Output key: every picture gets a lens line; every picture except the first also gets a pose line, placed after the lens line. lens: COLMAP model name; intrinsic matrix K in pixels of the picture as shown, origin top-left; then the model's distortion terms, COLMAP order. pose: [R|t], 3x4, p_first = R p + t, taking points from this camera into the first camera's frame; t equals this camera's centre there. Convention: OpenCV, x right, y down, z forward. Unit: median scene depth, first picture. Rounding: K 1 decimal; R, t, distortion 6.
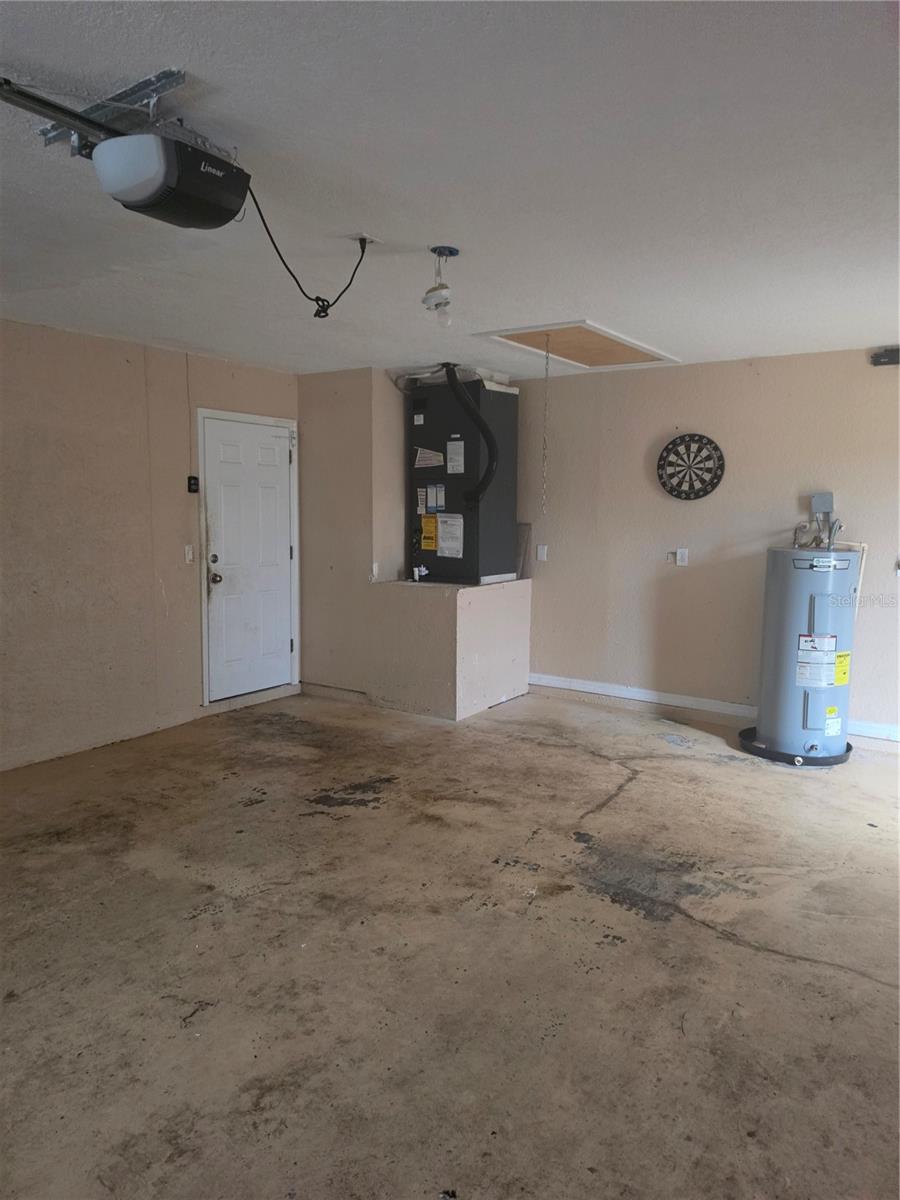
lens RADIAL K [[836.2, 0, 448.0], [0, 836.2, 597.3], [0, 0, 1]] dist [0.048982, -0.054433]
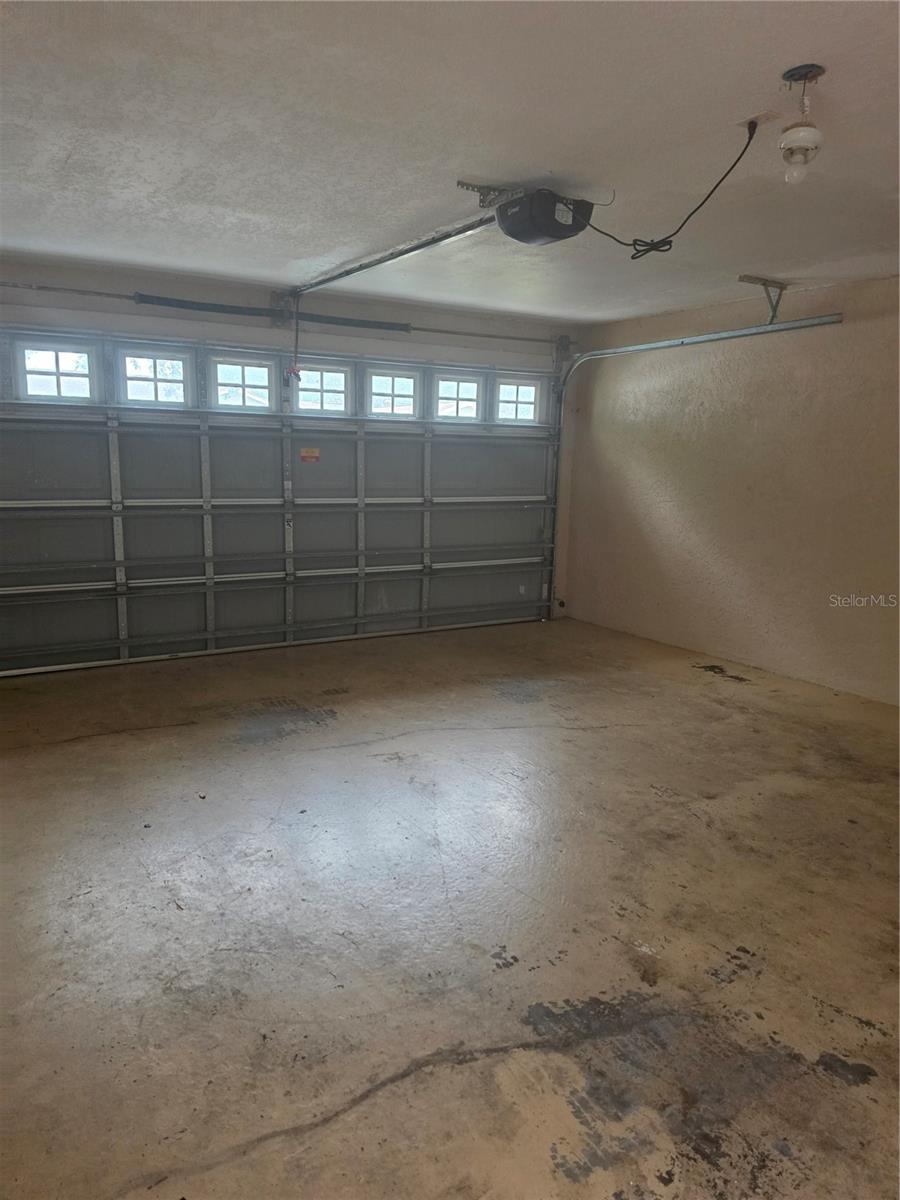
lens RADIAL K [[836.2, 0, 449.2], [0, 836.2, 600.0], [0, 0, 1]] dist [0.048982, -0.054433]
pose [[-0.400256, 0.151214, -0.903841, 0.807143], [-0.132721, 0.966328, 0.220443, -0.102545], [0.906741, 0.208193, -0.366710, 1.036505]]
